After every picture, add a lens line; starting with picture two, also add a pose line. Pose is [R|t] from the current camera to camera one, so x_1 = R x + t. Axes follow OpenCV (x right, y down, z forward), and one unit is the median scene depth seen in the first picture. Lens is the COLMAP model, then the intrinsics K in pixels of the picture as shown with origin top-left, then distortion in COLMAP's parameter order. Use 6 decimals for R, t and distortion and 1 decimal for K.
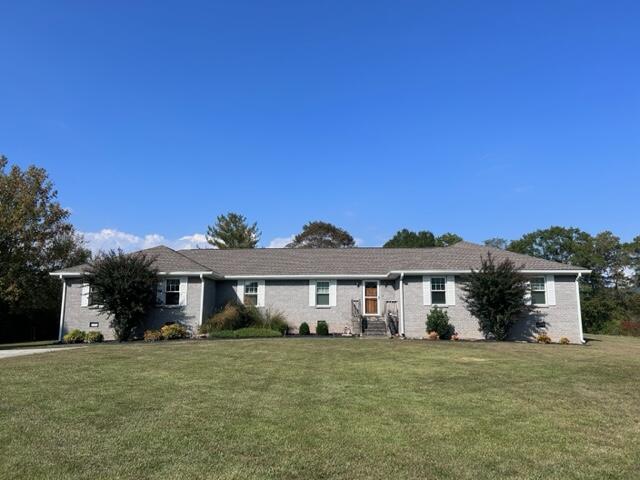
lens RADIAL K [[473.9, 0, 320.0], [0, 473.9, 240.0], [0, 0, 1]] dist [0.097742, -0.000126]
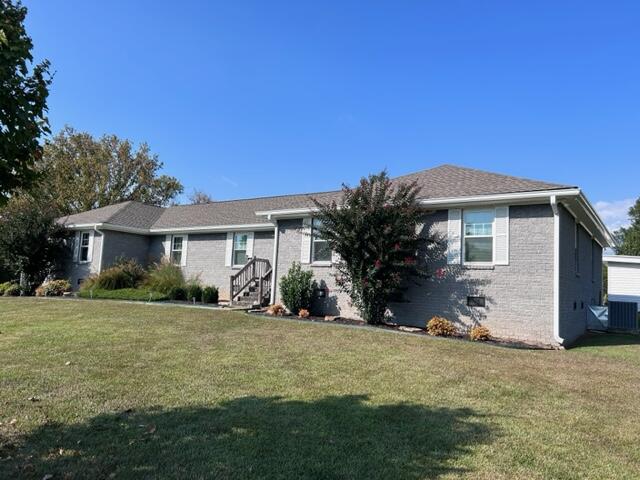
lens RADIAL K [[479.5, 0, 320.0], [0, 479.5, 240.0], [0, 0, 1]] dist [0.050202, -0.053317]
pose [[0.846854, -0.014332, -0.531633, 0.583907], [0.041053, 0.998416, 0.038477, 0.081265], [0.530239, -0.054410, 0.846100, 0.469048]]
